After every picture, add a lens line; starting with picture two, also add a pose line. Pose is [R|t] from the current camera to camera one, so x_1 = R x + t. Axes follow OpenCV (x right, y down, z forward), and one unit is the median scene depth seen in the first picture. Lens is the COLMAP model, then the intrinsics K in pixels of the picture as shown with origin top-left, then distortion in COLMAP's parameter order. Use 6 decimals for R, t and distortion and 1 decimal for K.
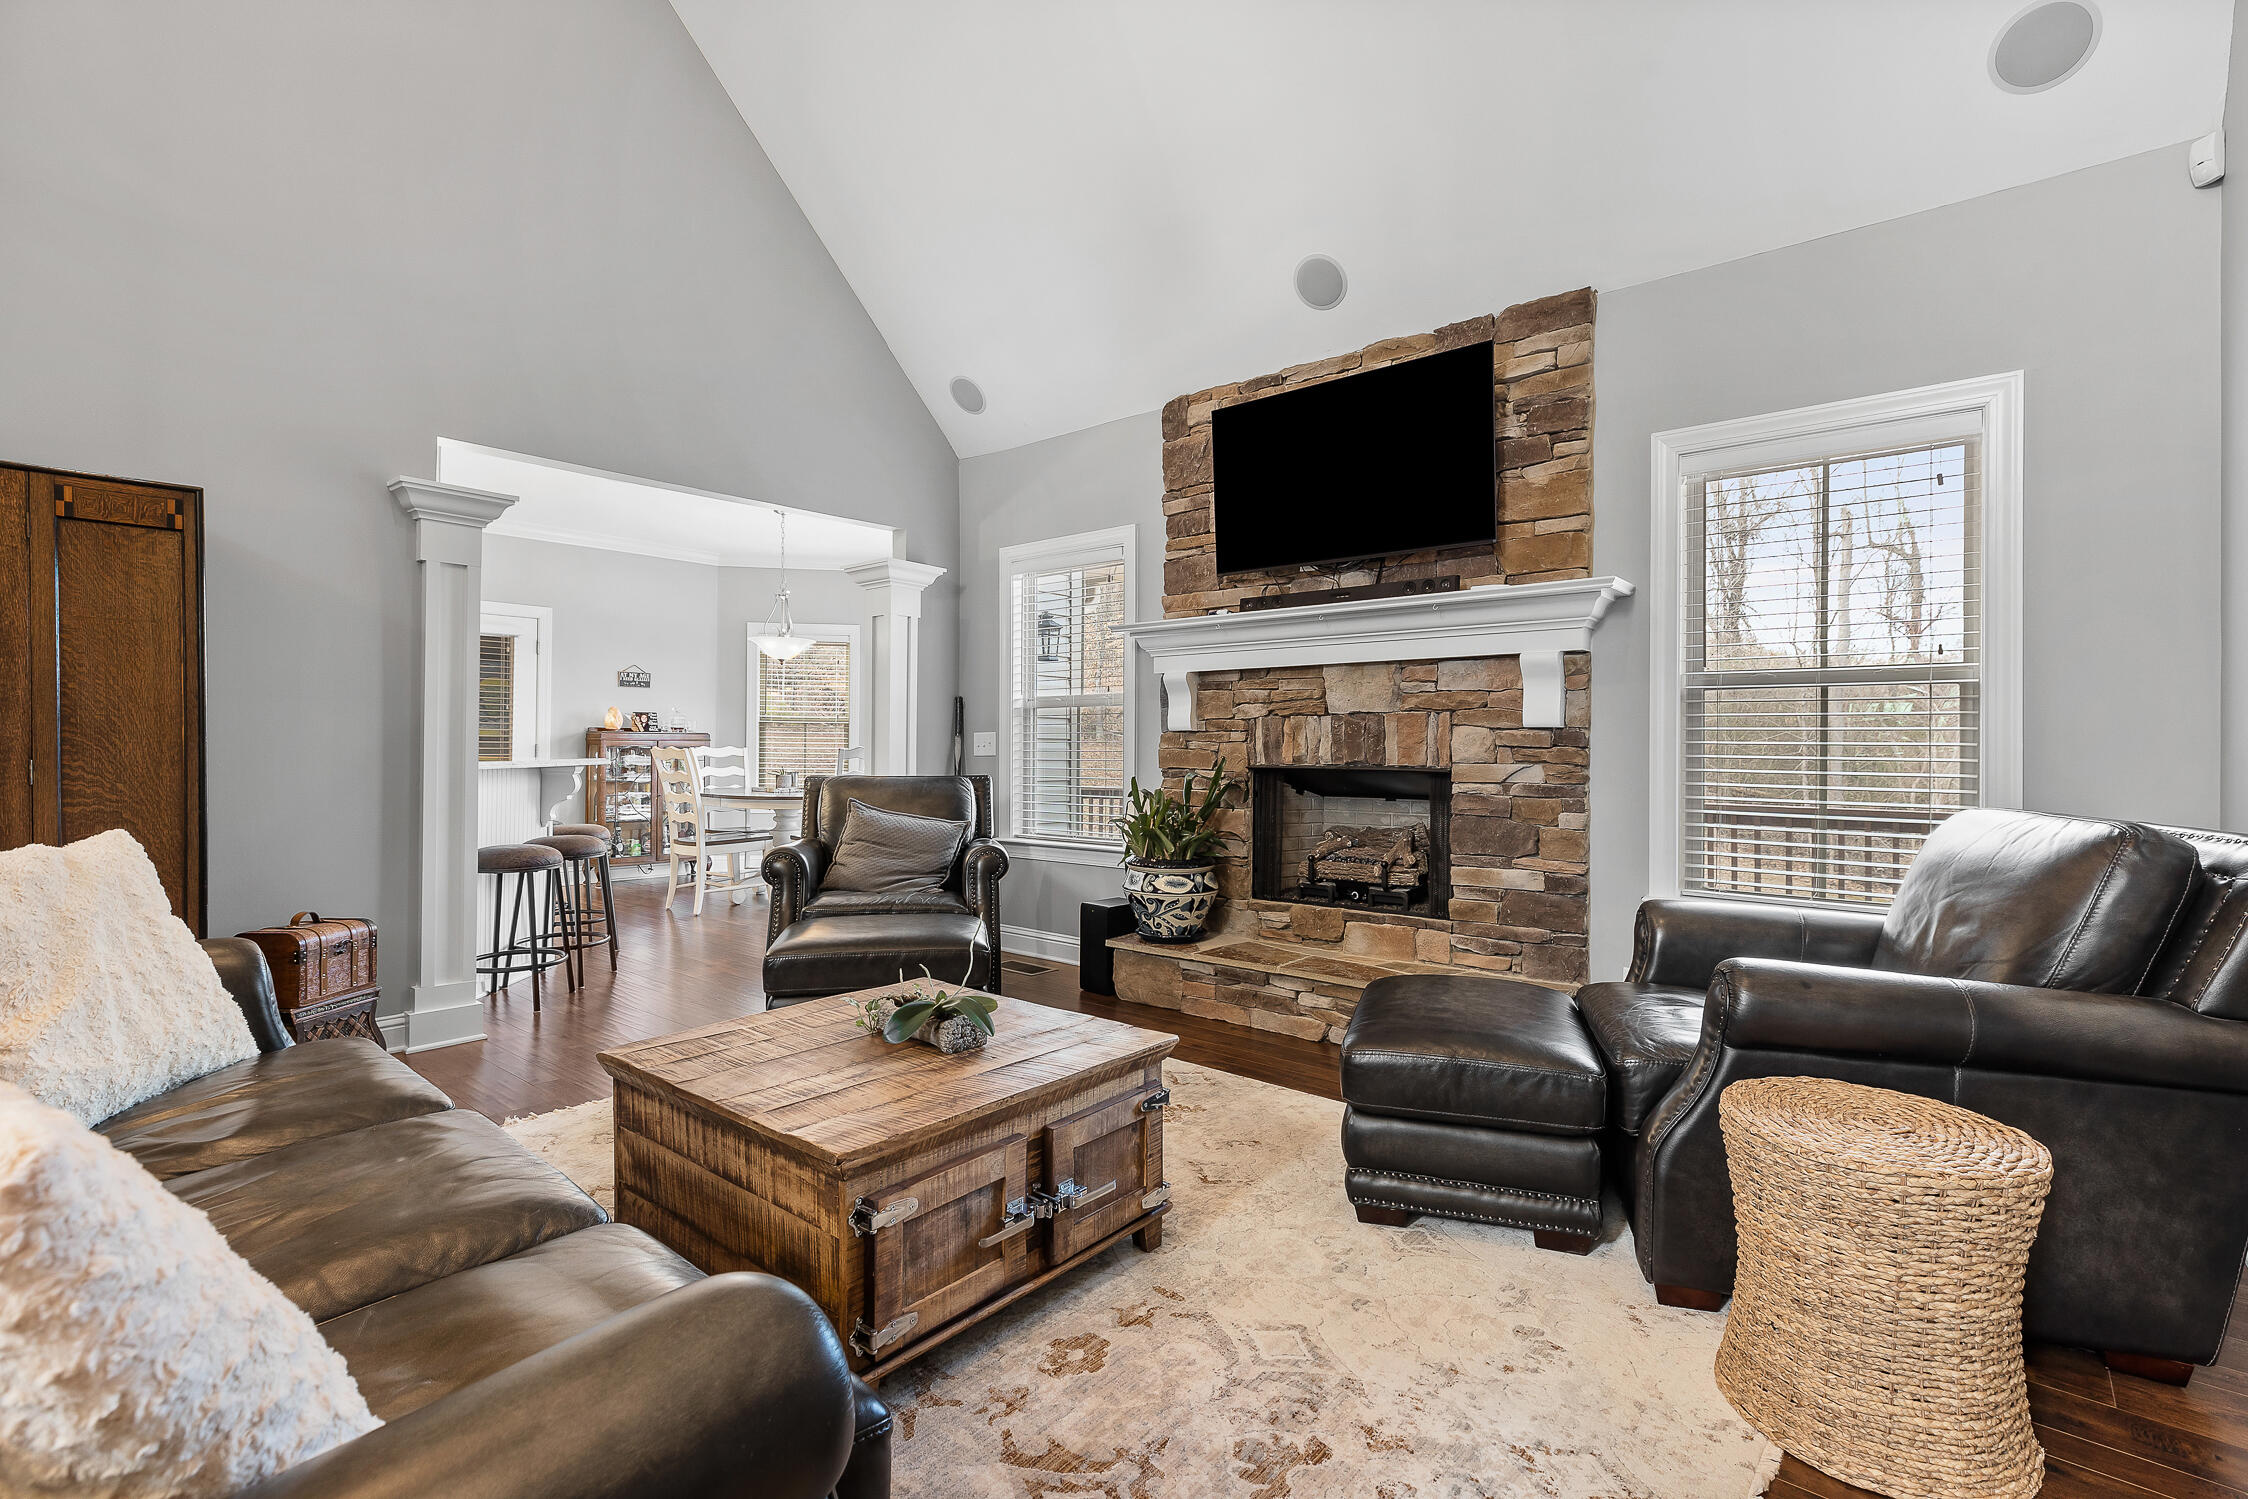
lens RADIAL K [[1025.5, 0, 1121.7], [0, 1025.5, 747.1], [0, 0, 1]] dist [0.002276, 0.001263]
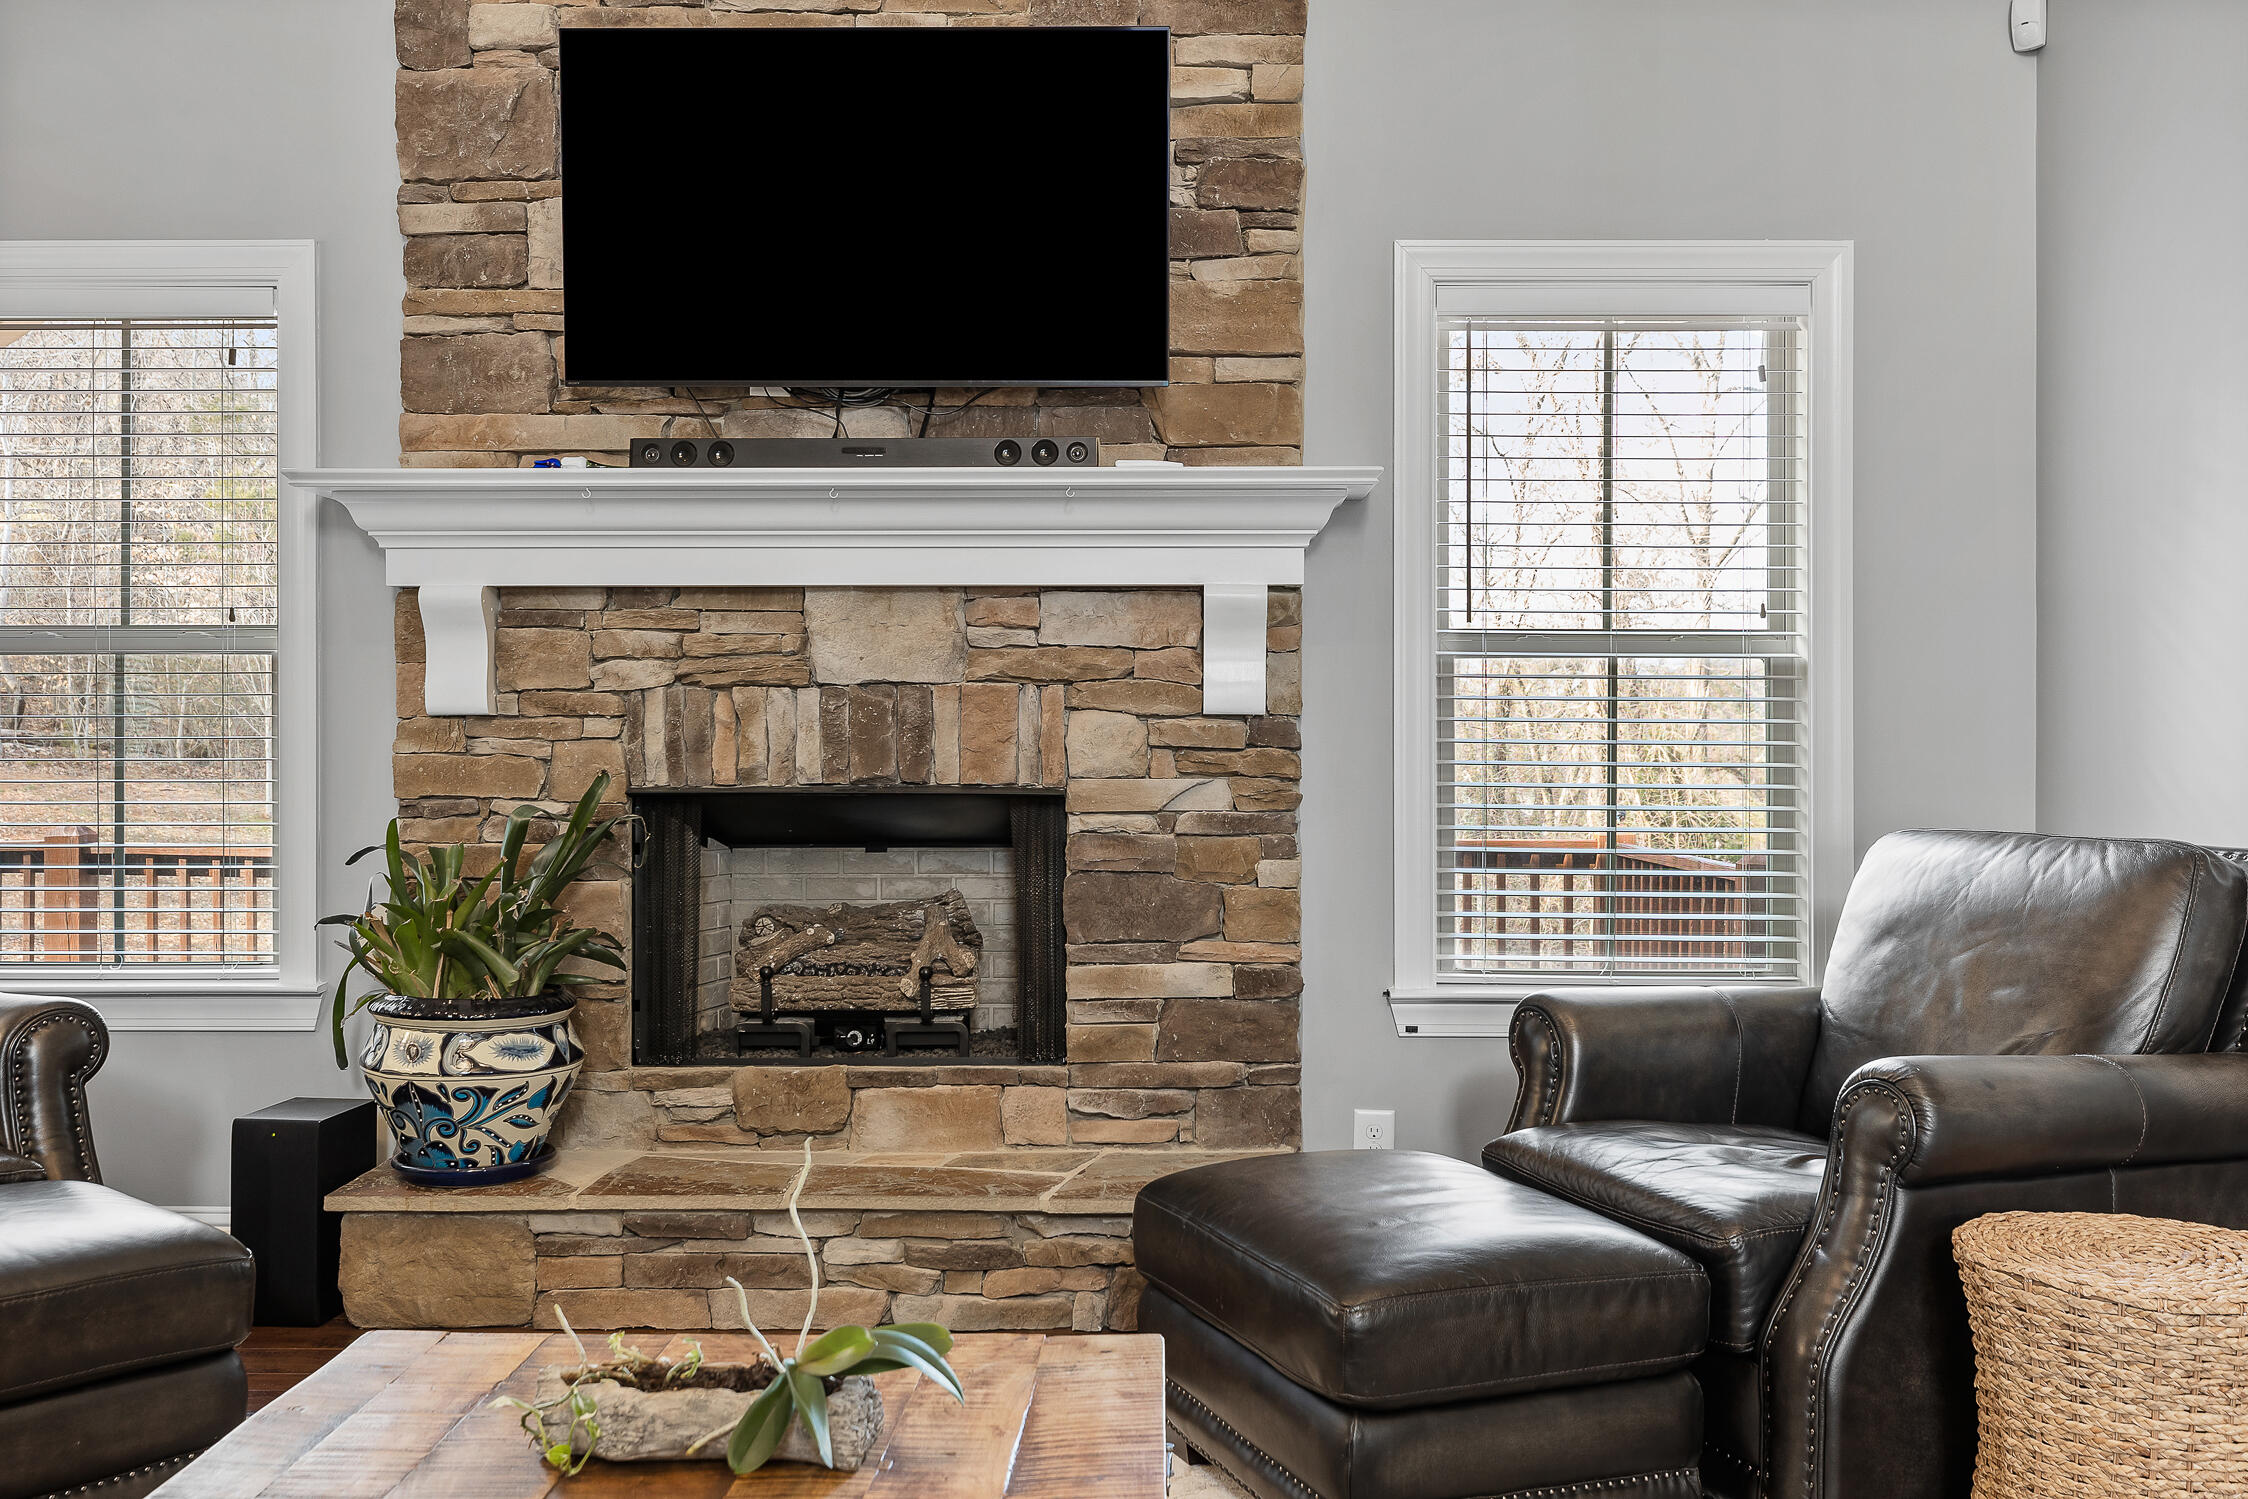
lens RADIAL K [[2028.2, 0, 1120.1], [0, 2028.2, 741.4], [0, 0, 1]] dist [0.007960, 0.006051]
pose [[0.775476, -0.004076, 0.631364, -0.341875], [0.003064, 0.999992, 0.002692, -0.006777], [-0.631370, -0.000153, 0.775482, 0.140838]]
